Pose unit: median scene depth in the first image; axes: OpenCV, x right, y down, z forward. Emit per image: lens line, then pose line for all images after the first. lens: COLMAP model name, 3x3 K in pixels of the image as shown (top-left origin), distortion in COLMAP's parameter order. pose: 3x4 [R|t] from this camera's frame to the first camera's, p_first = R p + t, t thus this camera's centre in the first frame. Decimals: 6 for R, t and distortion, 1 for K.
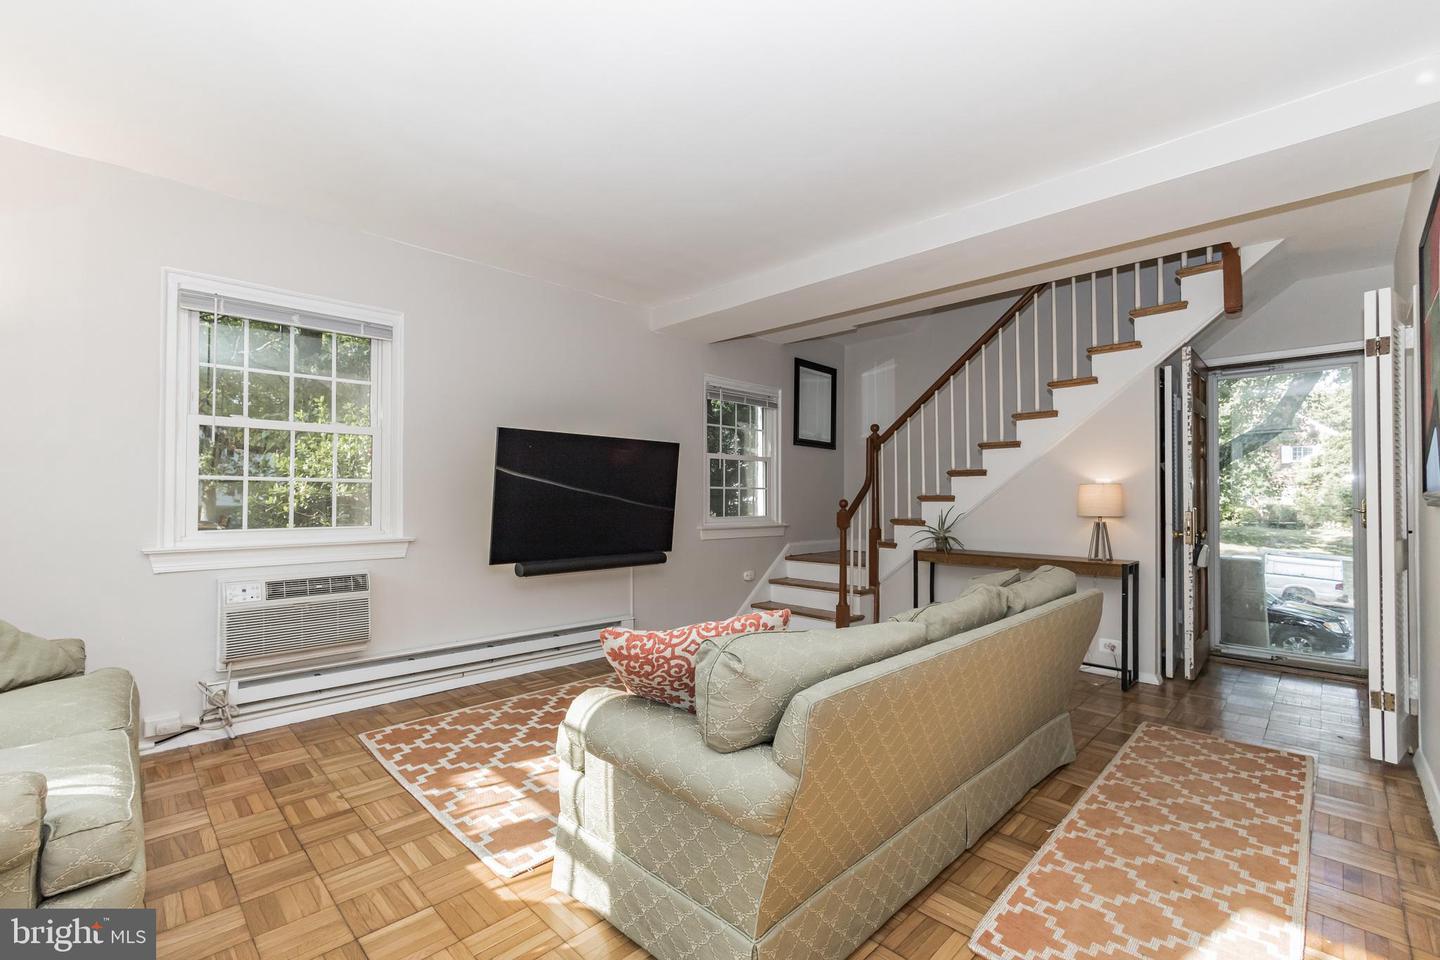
lens RADIAL K [[616.9, 0, 715.2], [0, 616.9, 492.5], [0, 0, 1]] dist [-0.005619, 0.000870]
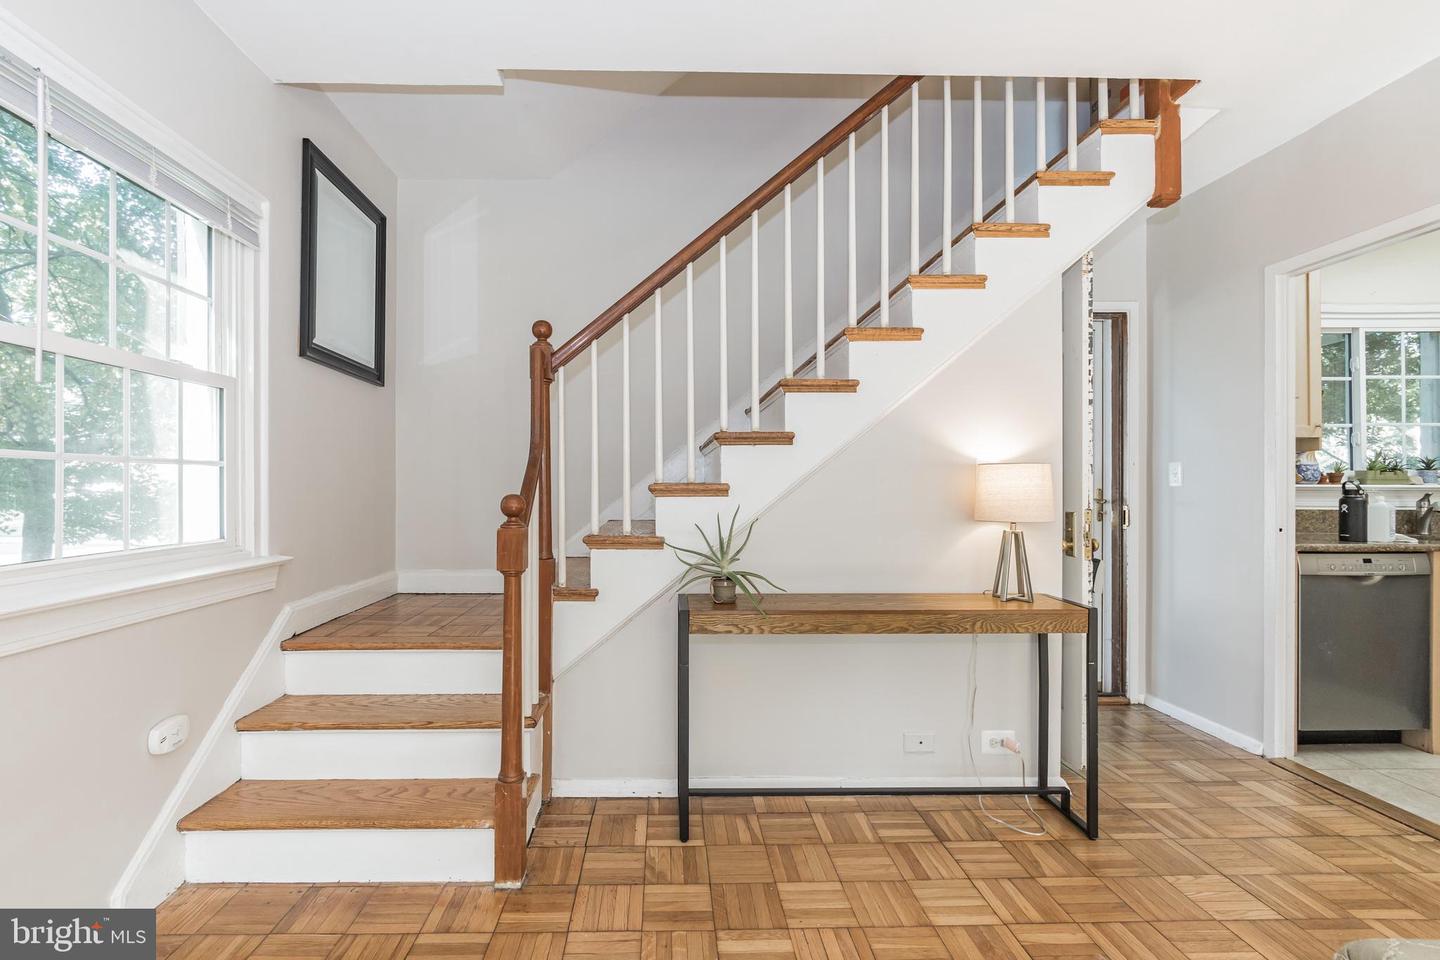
lens RADIAL K [[616.9, 0, 687.2], [0, 616.9, 479.7], [0, 0, 1]] dist [-0.005619, 0.000870]
pose [[0.691143, -0.002462, 0.722714, 0.015824], [-0.005441, 0.999948, 0.008610, -0.002269], [-0.722698, -0.009883, 0.691094, 0.690093]]
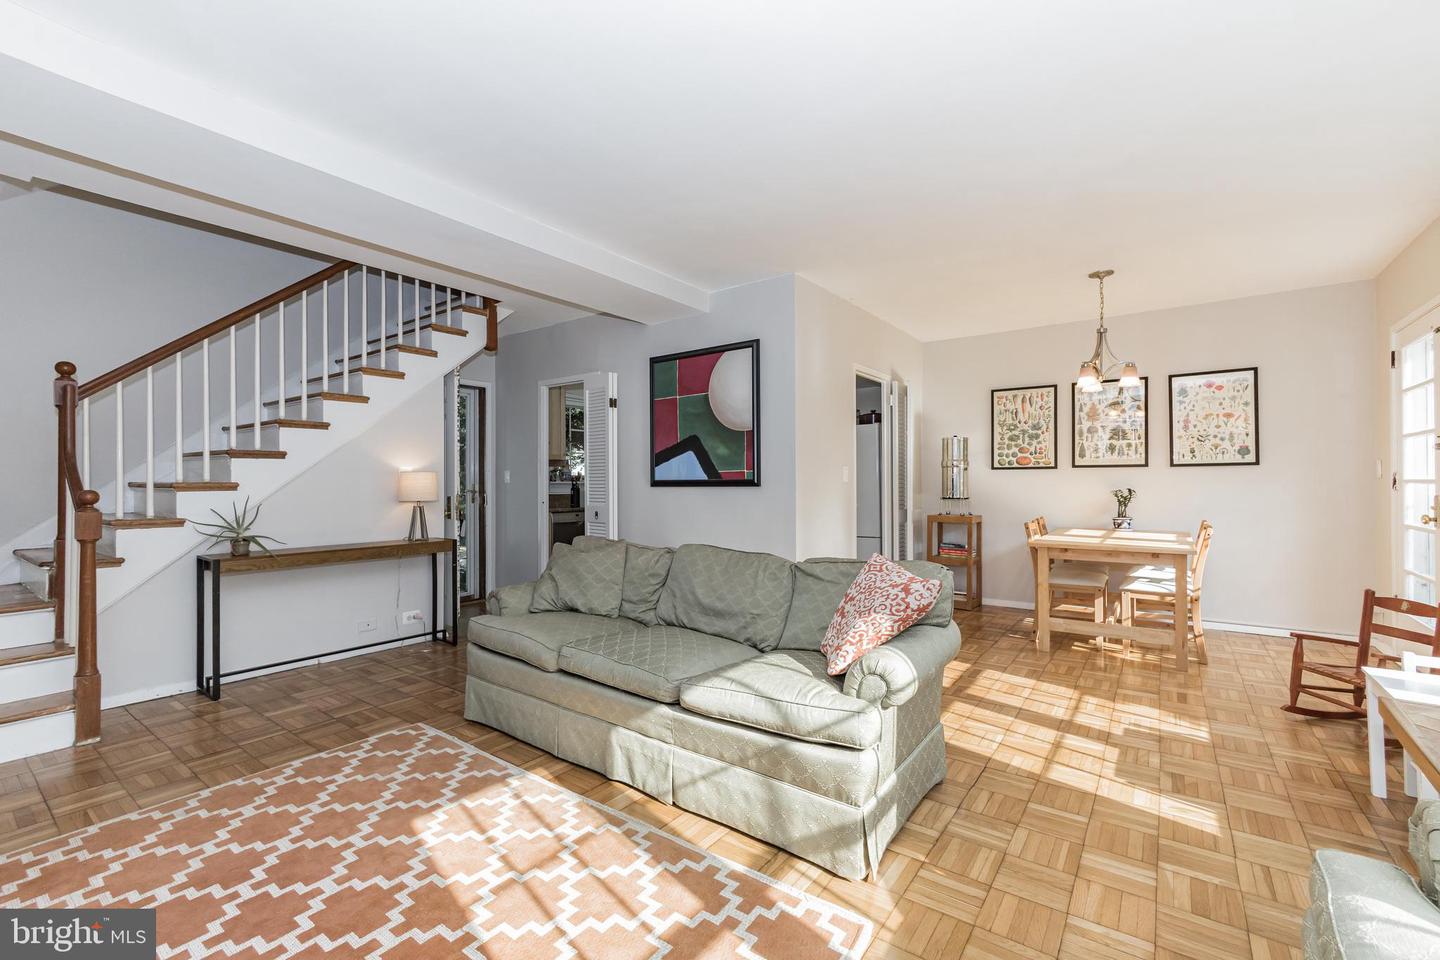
lens RADIAL K [[616.9, 0, 735.2], [0, 616.9, 481.1], [0, 0, 1]] dist [-0.005619, 0.000870]
pose [[-0.169926, -0.005032, 0.985444, -0.472512], [-0.009896, 0.999945, 0.003400, -0.005694], [-0.985407, -0.009174, -0.169966, 0.521223]]
